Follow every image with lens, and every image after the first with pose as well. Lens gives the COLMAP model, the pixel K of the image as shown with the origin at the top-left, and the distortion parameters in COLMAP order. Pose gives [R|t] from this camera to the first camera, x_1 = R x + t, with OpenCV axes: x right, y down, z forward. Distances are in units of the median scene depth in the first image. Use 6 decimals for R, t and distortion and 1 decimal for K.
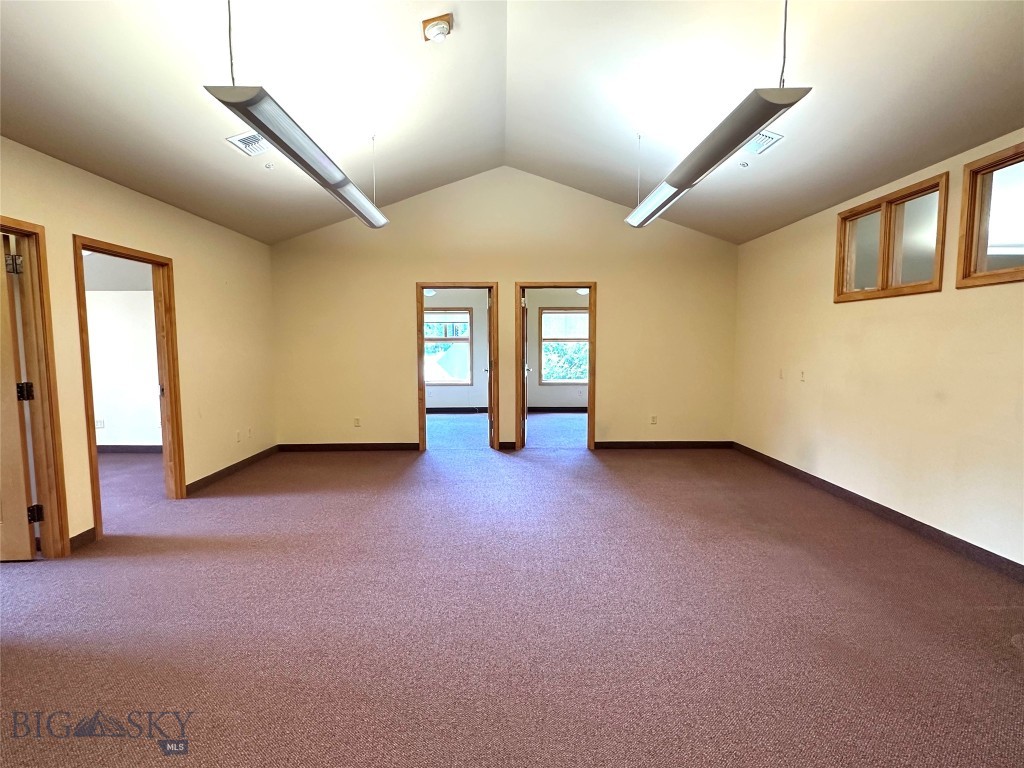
lens RADIAL K [[507.4, 0, 515.1], [0, 507.4, 383.4], [0, 0, 1]] dist [-0.004796, 0.001216]
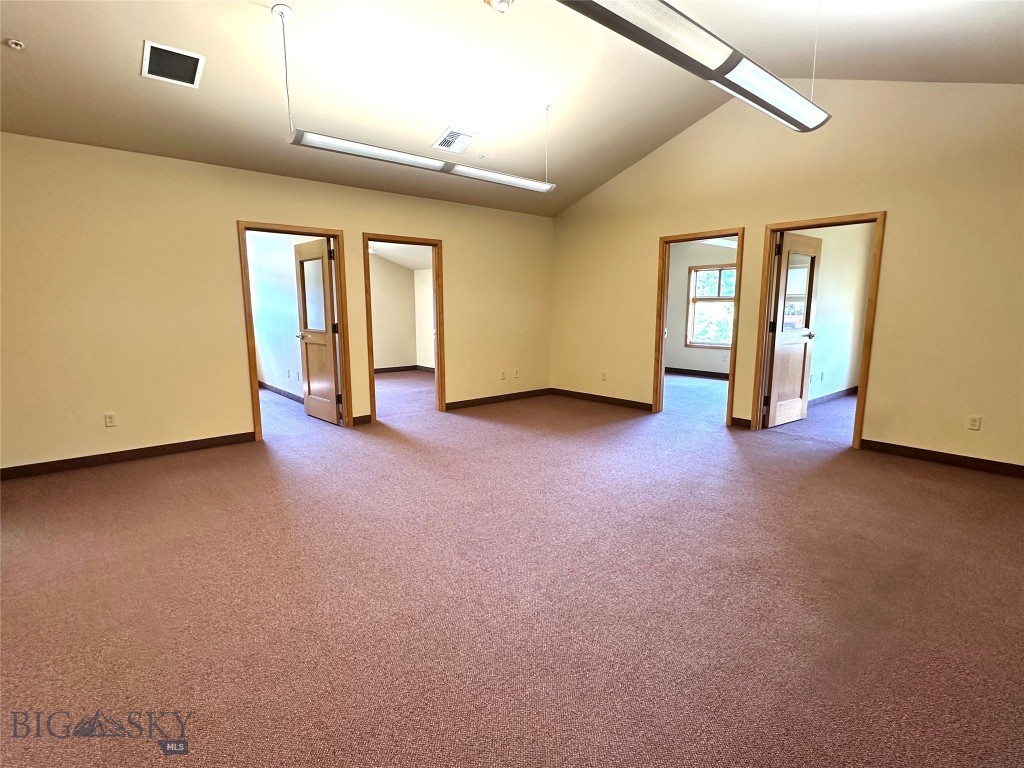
lens RADIAL K [[507.4, 0, 516.3], [0, 507.4, 389.8], [0, 0, 1]] dist [-0.004796, 0.001216]
pose [[0.646661, 0.126902, -0.752147, 0.380037], [-0.061850, 0.991540, 0.114117, -0.006450], [0.760266, -0.027275, 0.649039, 0.162354]]
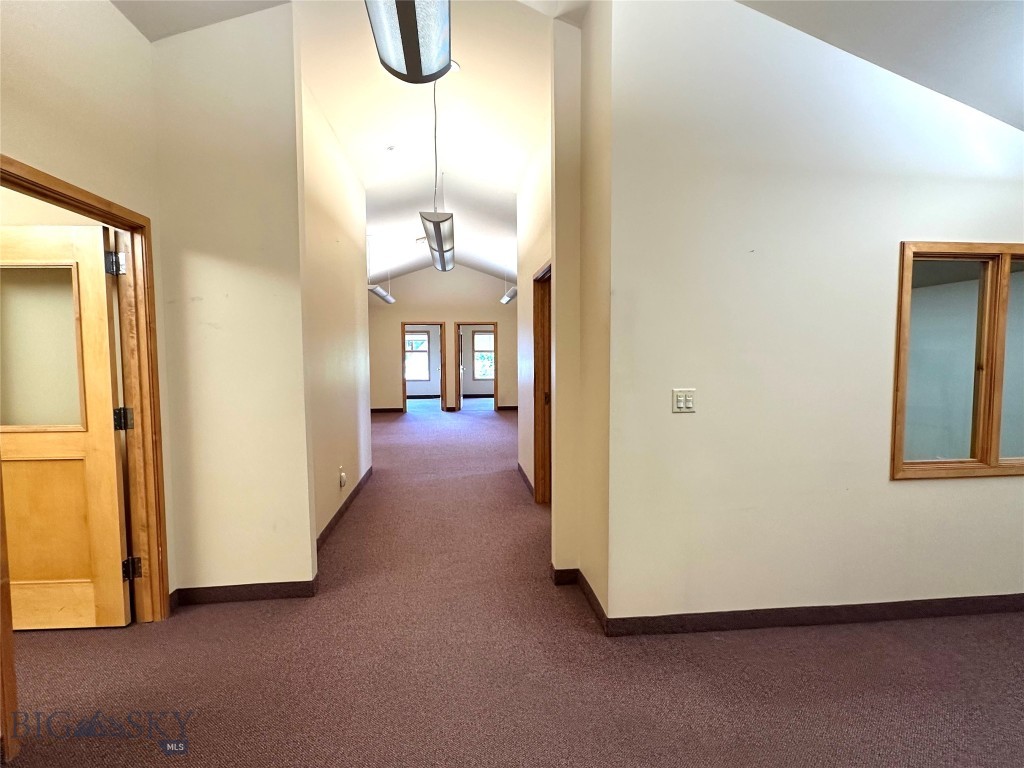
lens RADIAL K [[507.4, 0, 516.1], [0, 507.4, 384.5], [0, 0, 1]] dist [-0.004796, 0.001216]
pose [[0.995074, -0.006959, 0.098895, 0.039798], [0.008261, 0.999884, -0.012768, 0.059381], [-0.098794, 0.013522, 0.995016, -0.892854]]
